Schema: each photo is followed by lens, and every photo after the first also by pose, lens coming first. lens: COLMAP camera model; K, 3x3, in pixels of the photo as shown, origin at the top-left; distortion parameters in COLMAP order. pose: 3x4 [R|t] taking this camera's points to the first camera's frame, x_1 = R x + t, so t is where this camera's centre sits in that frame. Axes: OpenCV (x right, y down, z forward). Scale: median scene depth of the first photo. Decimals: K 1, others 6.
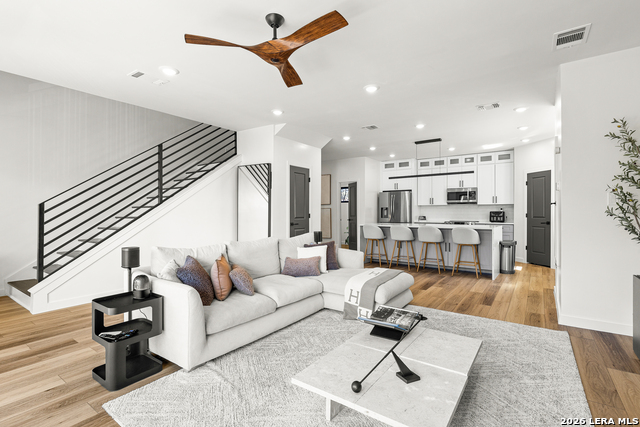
lens RADIAL K [[303.3, 0, 321.2], [0, 303.3, 211.9], [0, 0, 1]] dist [0.000160, 0.000106]
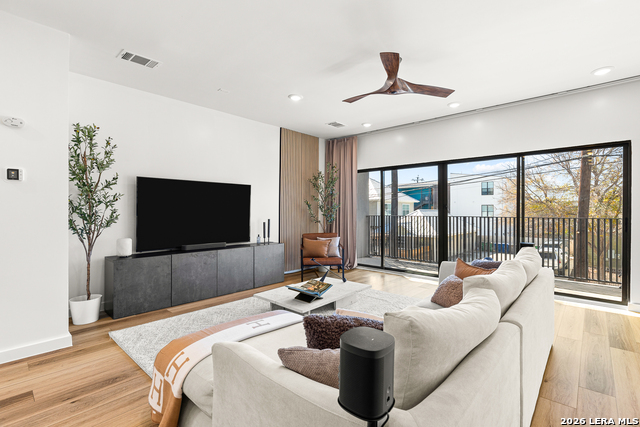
lens RADIAL K [[303.3, 0, 321.2], [0, 303.3, 211.9], [0, 0, 1]] dist [0.000160, 0.000106]
pose [[-0.992909, 0.001586, 0.118865, -0.000001], [0.001145, 0.999992, -0.003785, 0.000930], [-0.118870, -0.003622, -0.992903, 0.686353]]
